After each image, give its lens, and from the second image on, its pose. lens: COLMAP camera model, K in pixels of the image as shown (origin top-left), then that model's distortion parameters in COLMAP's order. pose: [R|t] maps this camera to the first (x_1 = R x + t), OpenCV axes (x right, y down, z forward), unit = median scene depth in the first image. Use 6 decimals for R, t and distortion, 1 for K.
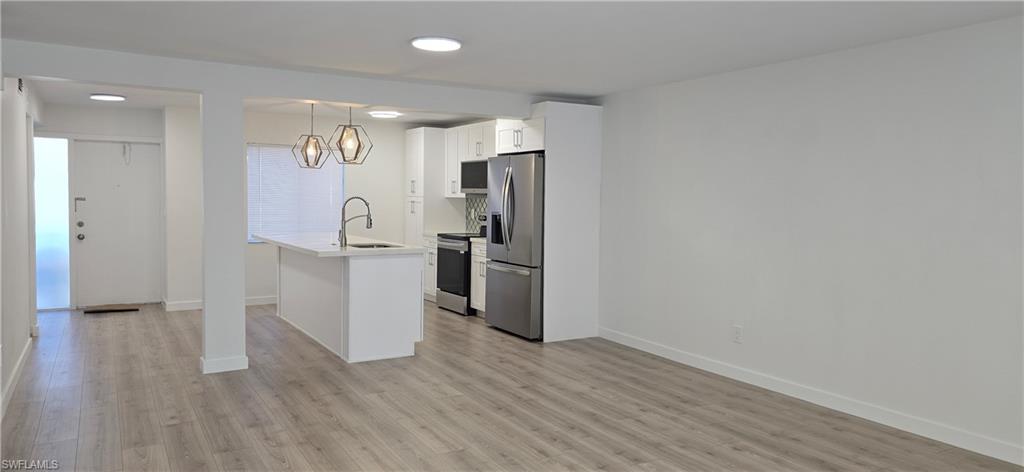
lens RADIAL K [[634.4, 0, 512.0], [0, 634.4, 236.0], [0, 0, 1]] dist [-0.000079, -0.000075]
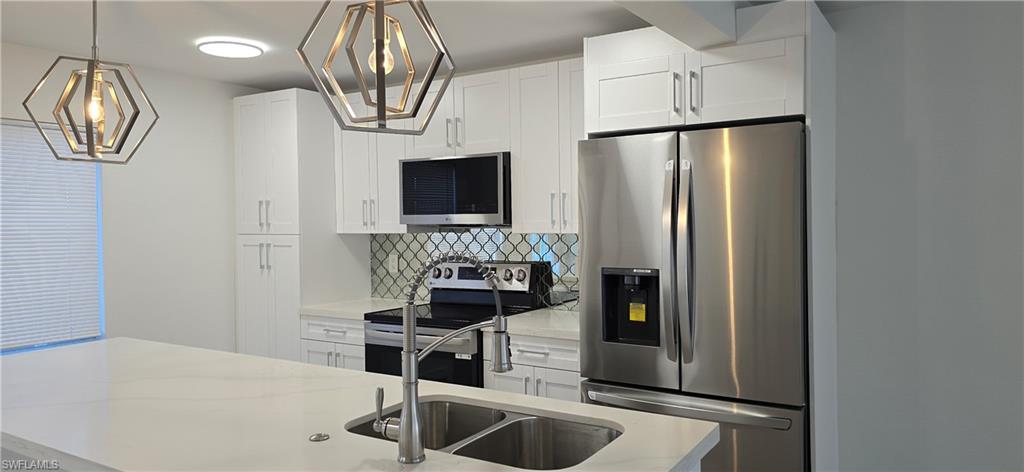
lens RADIAL K [[678.9, 0, 488.1], [0, 678.9, 222.2], [0, 0, 1]] dist [0.113233, -0.000118]
pose [[0.911137, -0.030453, 0.410977, -0.237149], [0.053547, 0.997560, -0.044794, -0.043239], [-0.408611, 0.062821, 0.910544, 0.508187]]
